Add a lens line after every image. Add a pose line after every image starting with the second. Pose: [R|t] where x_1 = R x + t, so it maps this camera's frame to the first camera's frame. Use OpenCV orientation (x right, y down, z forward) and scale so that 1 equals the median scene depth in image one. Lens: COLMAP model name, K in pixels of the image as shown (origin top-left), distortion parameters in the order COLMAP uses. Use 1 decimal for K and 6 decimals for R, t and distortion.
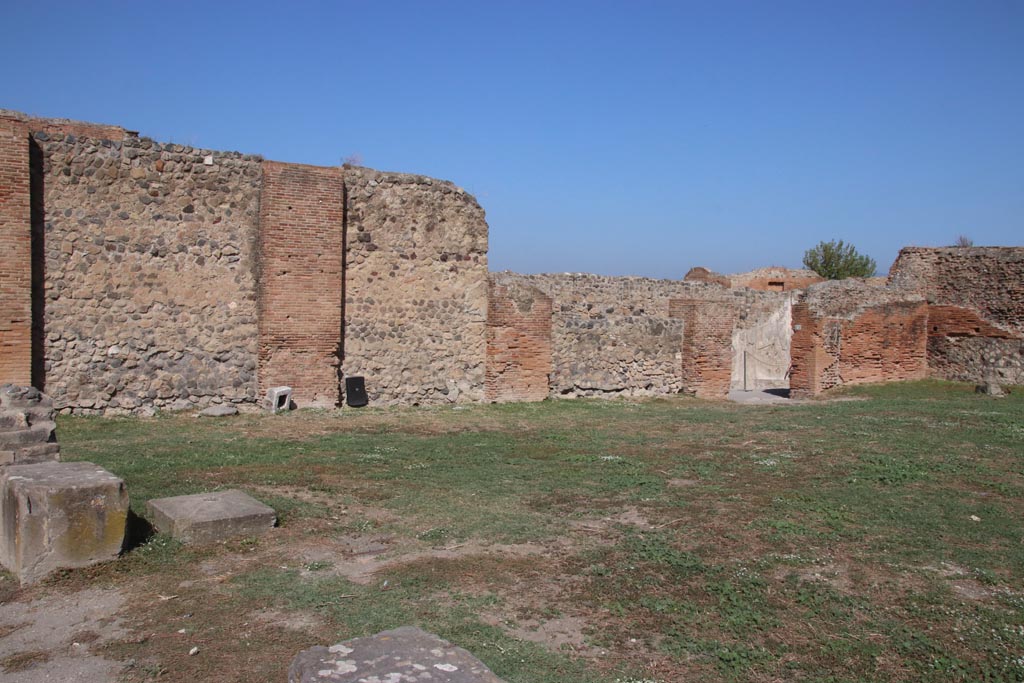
lens RADIAL K [[861.0, 0, 508.4], [0, 861.0, 346.6], [0, 0, 1]] dist [-0.041970, 0.085116]
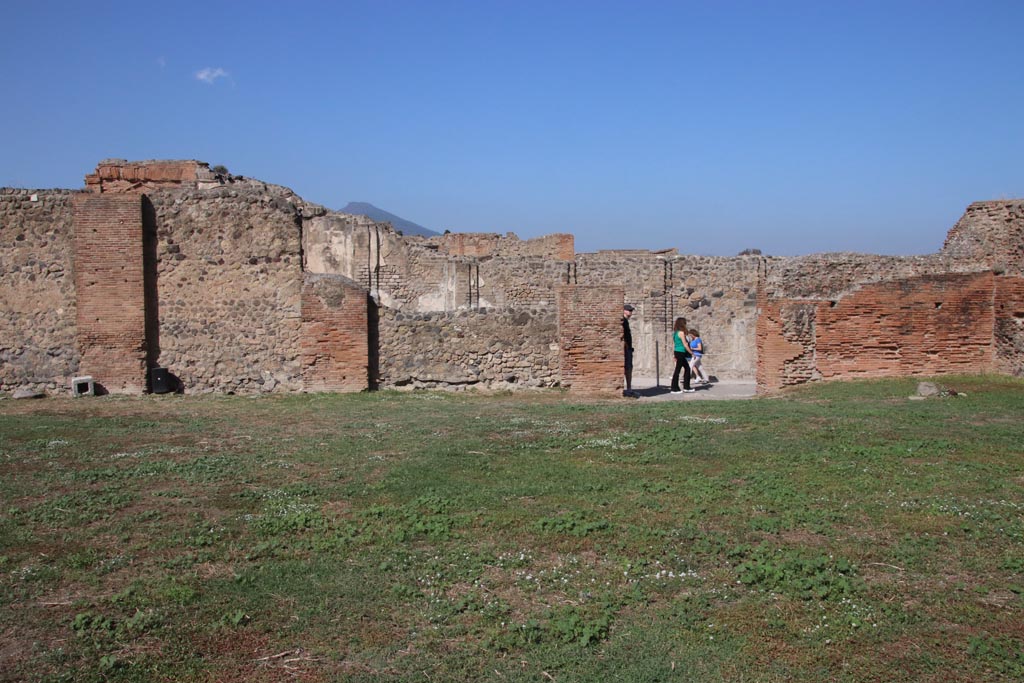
lens RADIAL K [[861.0, 0, 518.7], [0, 861.0, 343.8], [0, 0, 1]] dist [-0.041970, 0.085116]
pose [[0.874512, -0.006684, -0.484957, 0.751895], [0.013740, 0.999845, 0.010996, -0.004244], [0.484808, -0.016280, 0.874469, 0.195152]]
